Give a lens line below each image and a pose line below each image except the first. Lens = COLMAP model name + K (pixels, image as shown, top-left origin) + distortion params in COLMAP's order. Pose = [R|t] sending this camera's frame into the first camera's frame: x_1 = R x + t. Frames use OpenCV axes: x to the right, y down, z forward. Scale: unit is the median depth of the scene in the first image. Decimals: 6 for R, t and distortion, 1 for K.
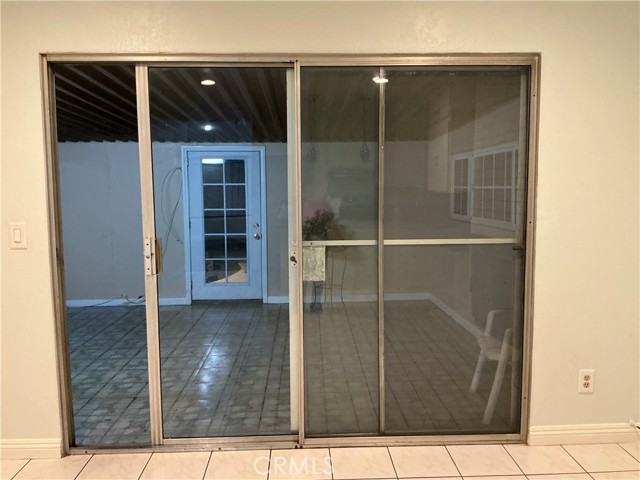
lens RADIAL K [[535.0, 0, 320.0], [0, 535.0, 240.0], [0, 0, 1]] dist [0.086927, -0.152392]
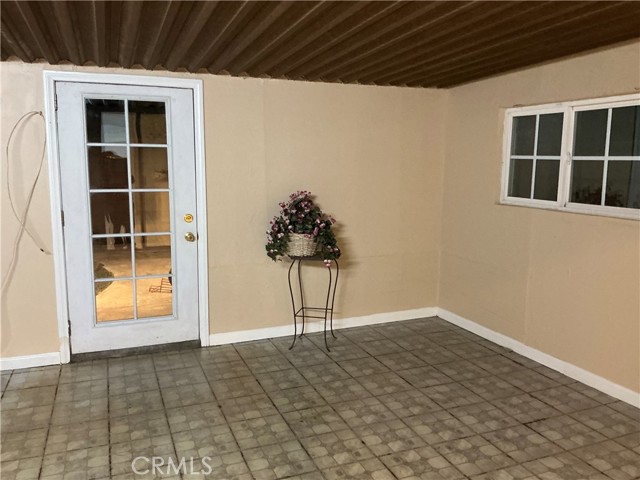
lens RADIAL K [[547.5, 0, 320.3], [0, 547.5, 233.3], [0, 0, 1]] dist [0.012394, -0.002879]
pose [[0.940287, -0.032791, 0.338799, -0.185005], [0.017855, 0.998730, 0.047109, -0.035009], [-0.339913, -0.038247, 0.939679, 0.388576]]
